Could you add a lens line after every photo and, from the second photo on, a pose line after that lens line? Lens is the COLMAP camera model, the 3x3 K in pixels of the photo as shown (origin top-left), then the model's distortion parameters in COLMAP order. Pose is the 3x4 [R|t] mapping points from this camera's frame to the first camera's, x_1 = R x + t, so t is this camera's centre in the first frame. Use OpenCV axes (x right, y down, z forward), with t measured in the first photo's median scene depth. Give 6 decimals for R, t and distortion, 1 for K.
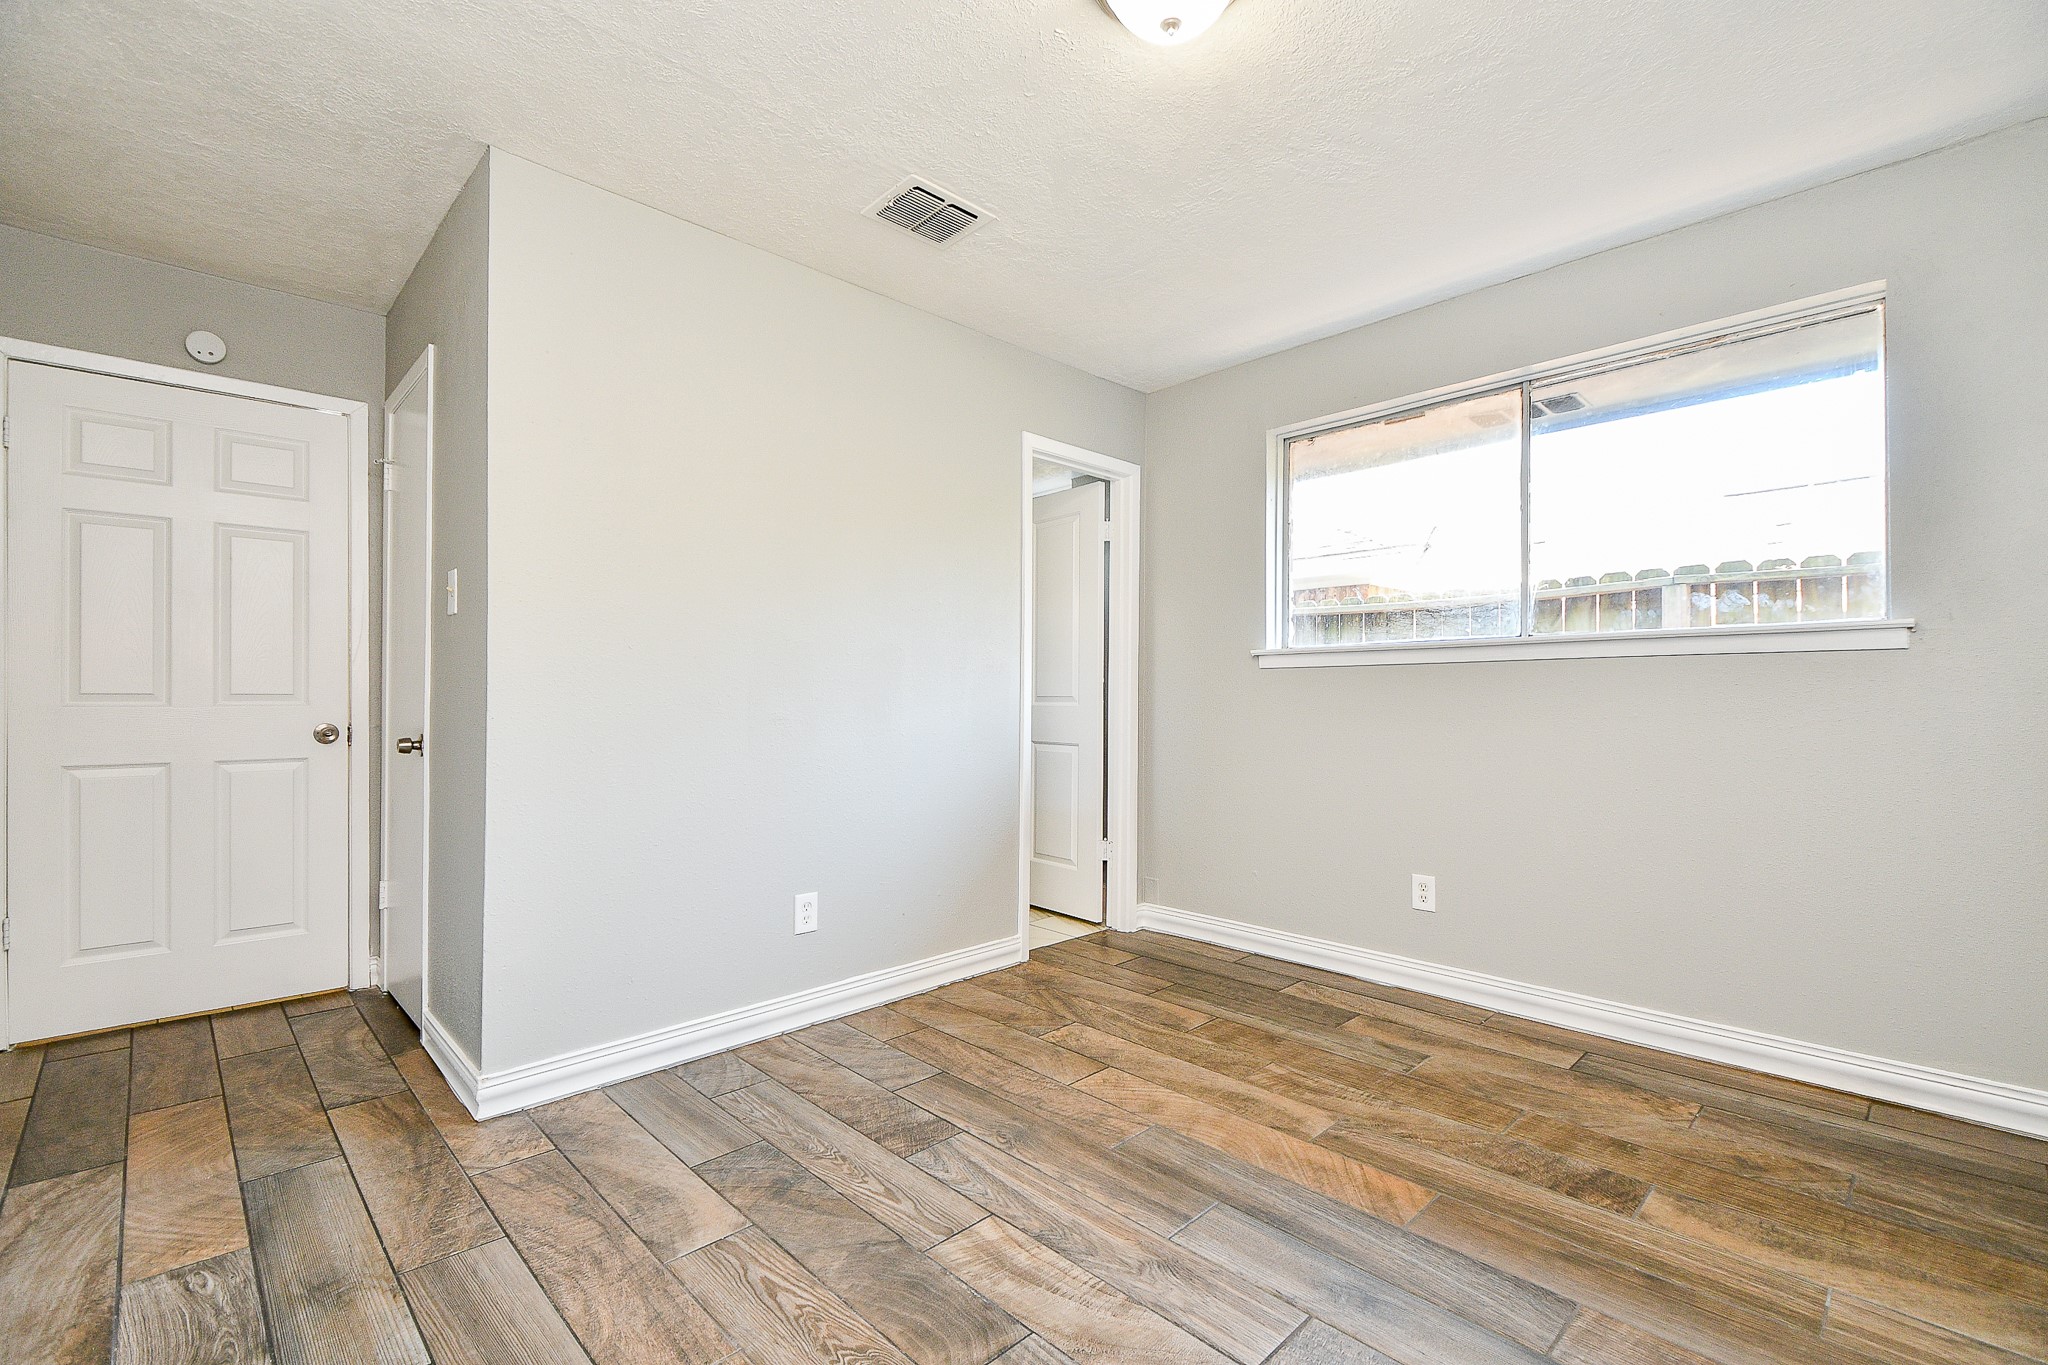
lens RADIAL K [[888.1, 0, 1026.8], [0, 888.1, 676.2], [0, 0, 1]] dist [0.015371, -0.009861]
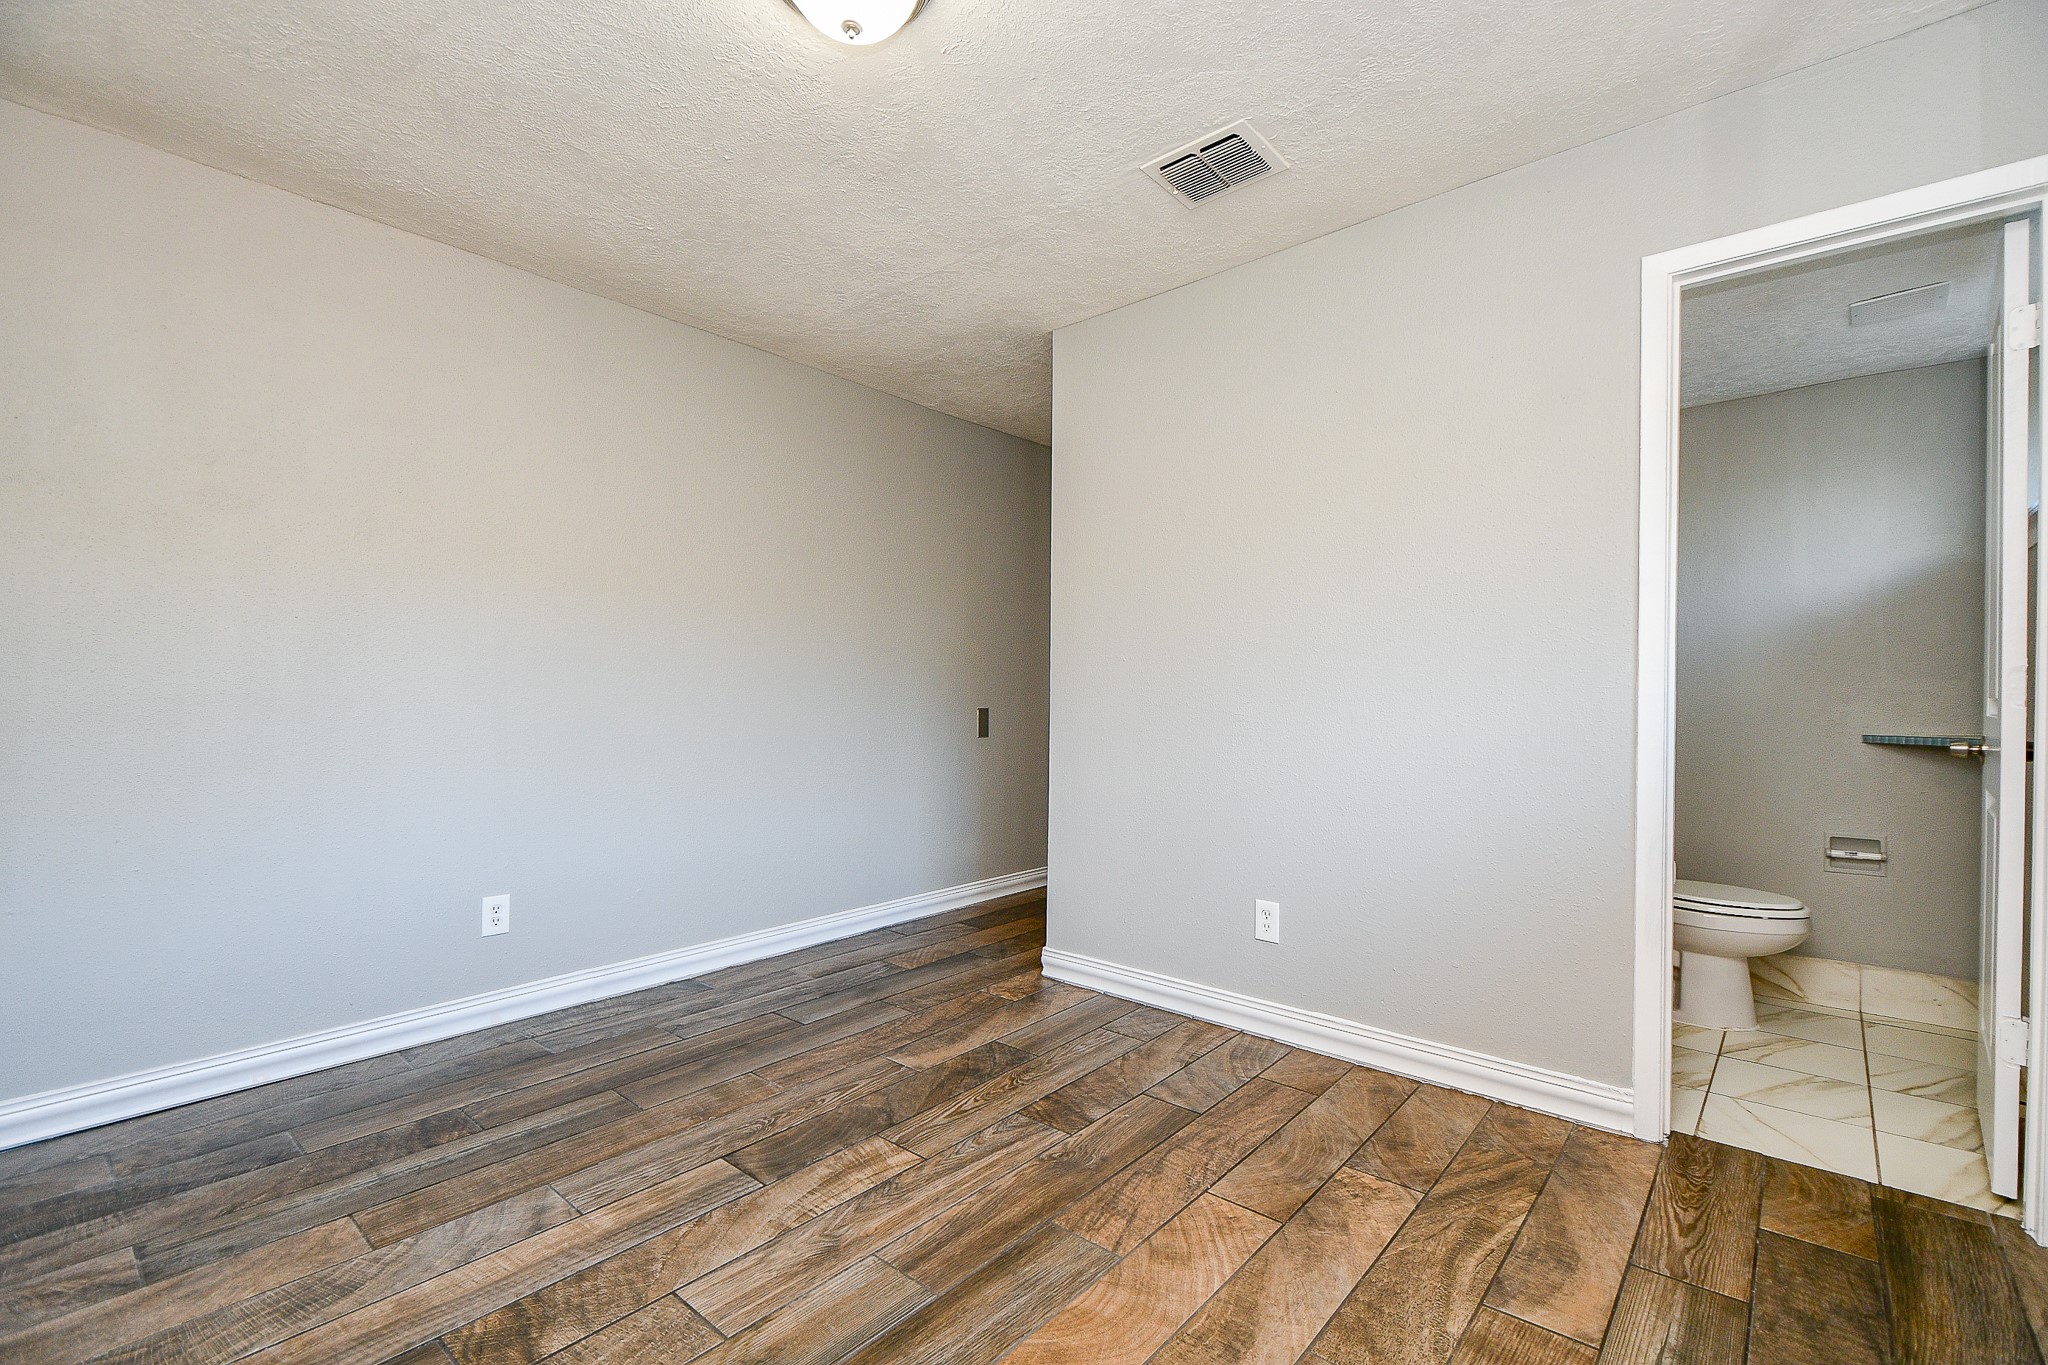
lens RADIAL K [[888.1, 0, 1046.7], [0, 888.1, 695.3], [0, 0, 1]] dist [0.015371, -0.009861]
pose [[0.095628, -0.000460, -0.995417, 1.030966], [0.020669, 0.999785, 0.001524, 0.016305], [0.995203, -0.020720, 0.095617, 0.990475]]
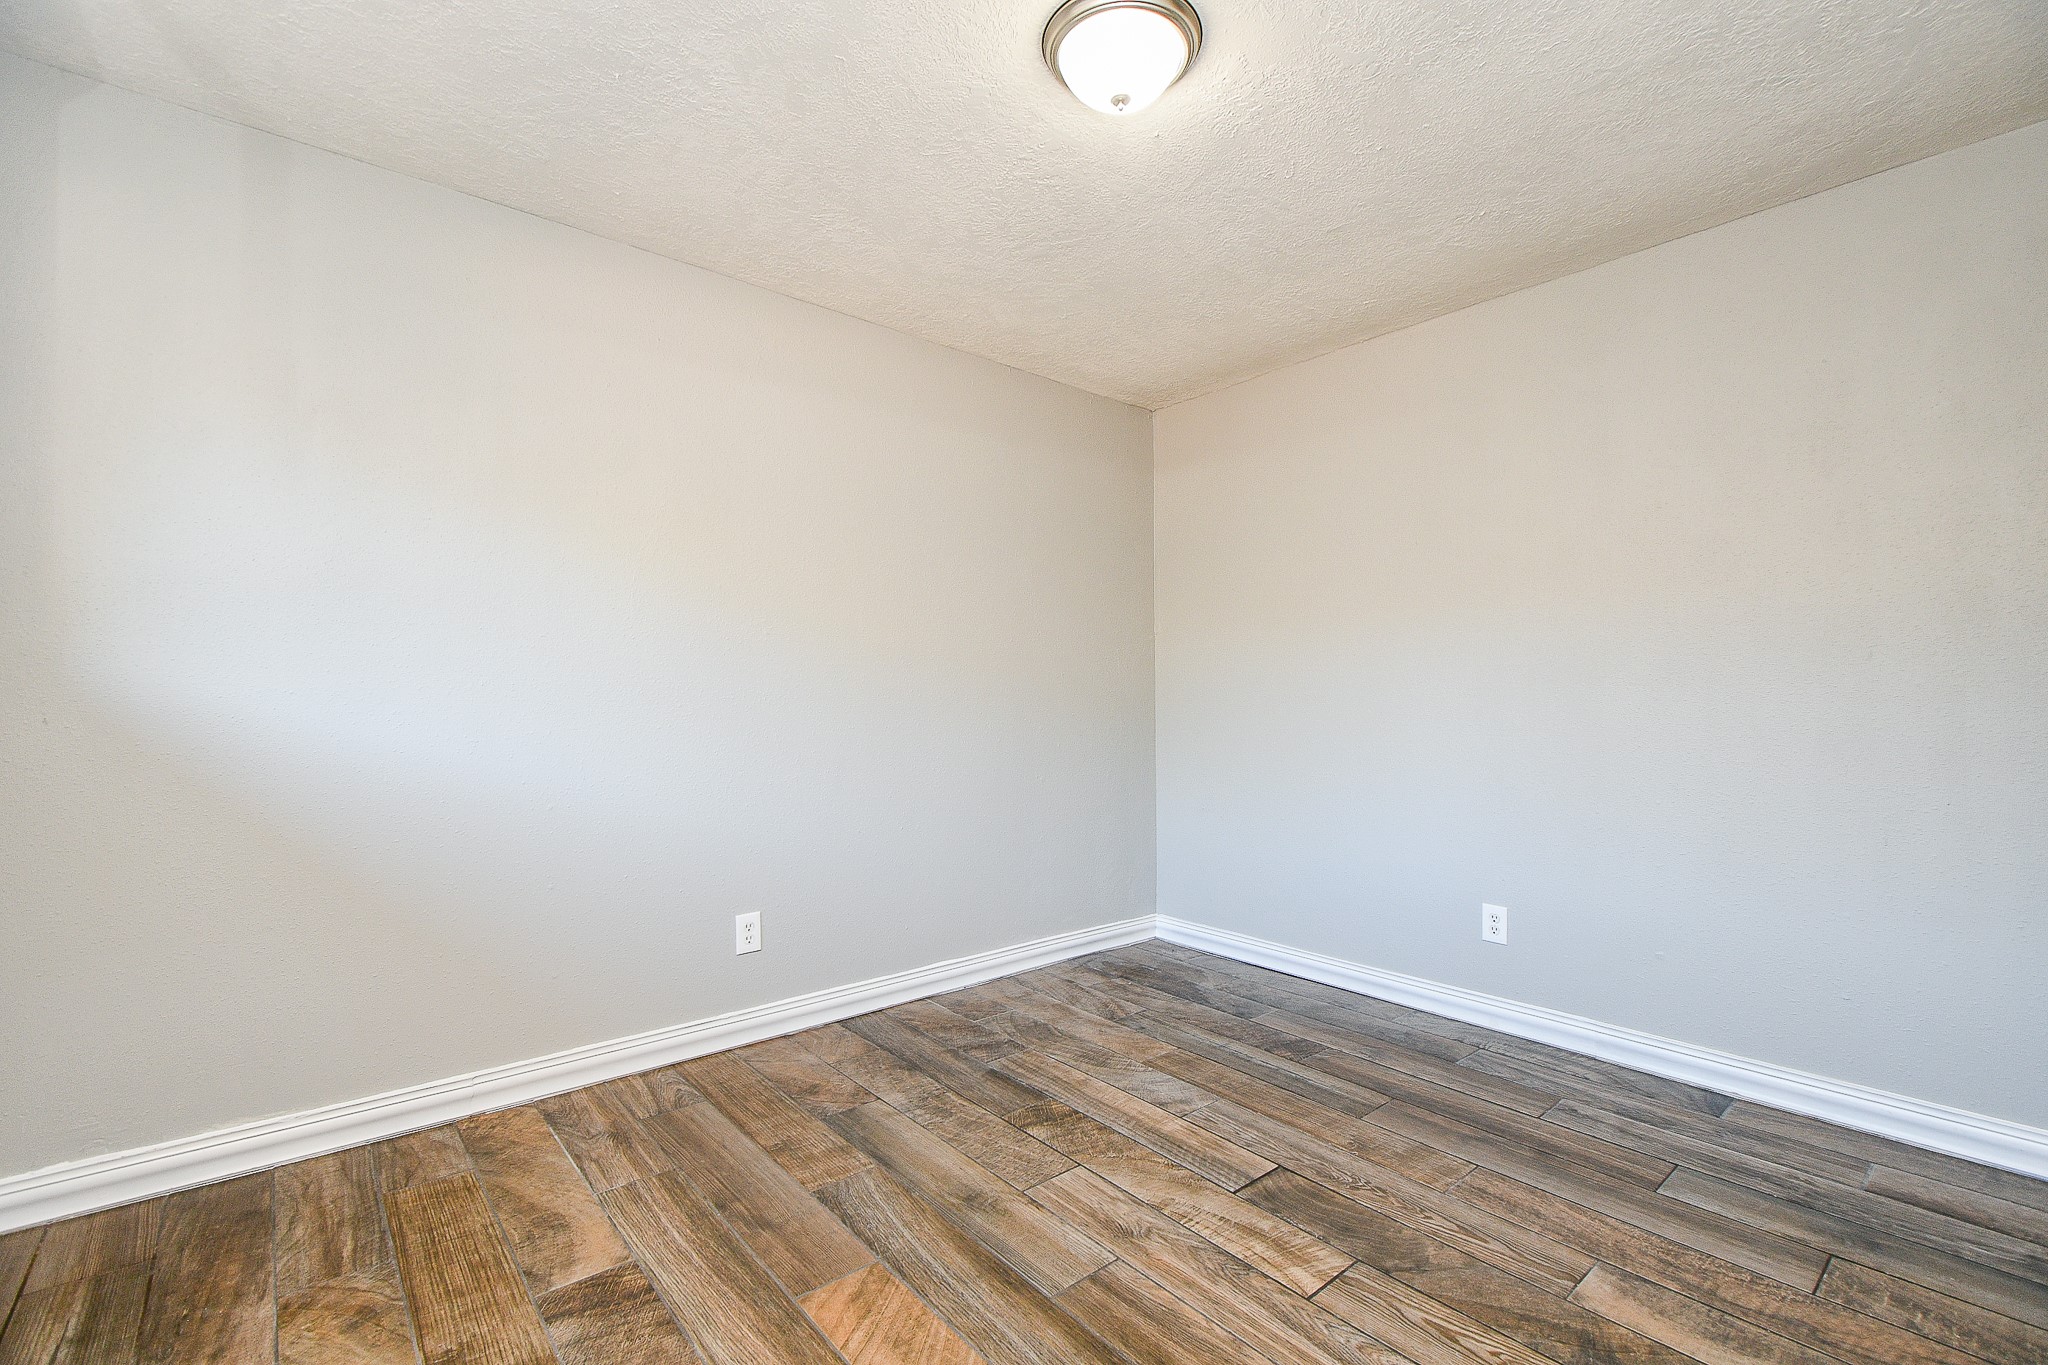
lens RADIAL K [[888.1, 0, 1023.7], [0, 888.1, 691.7], [0, 0, 1]] dist [0.015371, -0.009861]
pose [[-0.997301, -0.002826, 0.073372, 0.172949], [-0.005122, 0.999502, -0.031130, 0.014720], [-0.073247, -0.031422, -0.996819, 1.824953]]
